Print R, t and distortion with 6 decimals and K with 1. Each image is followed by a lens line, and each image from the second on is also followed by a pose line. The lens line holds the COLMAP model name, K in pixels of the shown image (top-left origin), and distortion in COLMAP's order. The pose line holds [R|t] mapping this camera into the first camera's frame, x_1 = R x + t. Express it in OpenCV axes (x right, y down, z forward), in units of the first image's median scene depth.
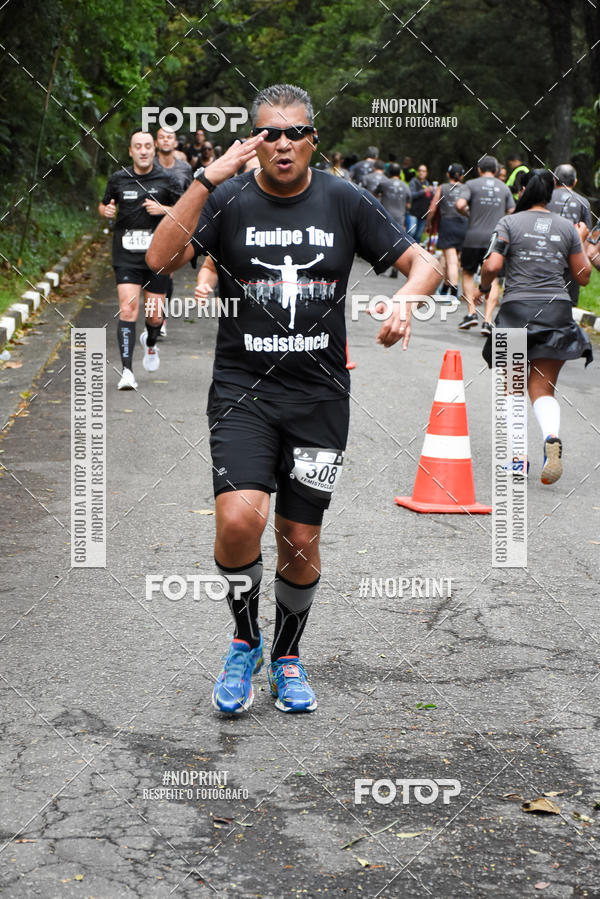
lens RADIAL K [[5008.2, 0, 197.1], [0, 5008.2, 420.6], [0, 0, 1]] dist [2.992340, 15.250050]
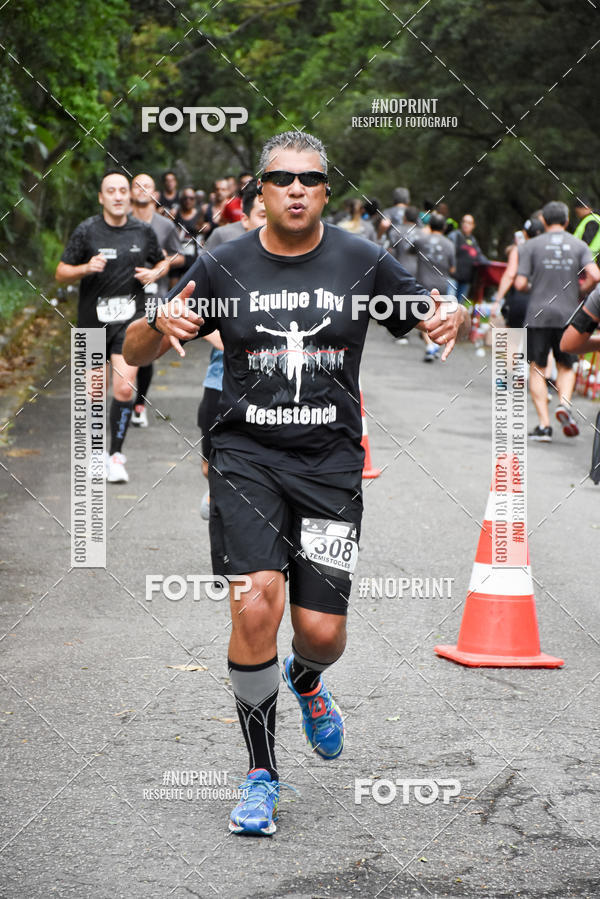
lens RADIAL K [[5008.2, 0, 197.1], [0, 5008.2, 420.6], [0, 0, 1]] dist [2.992340, 15.250050]
pose [[0.999946, -0.010279, -0.001437, 0.004617], [0.010260, 0.999868, -0.012574, -0.009625], [0.001566, 0.012559, 0.999920, 0.227171]]
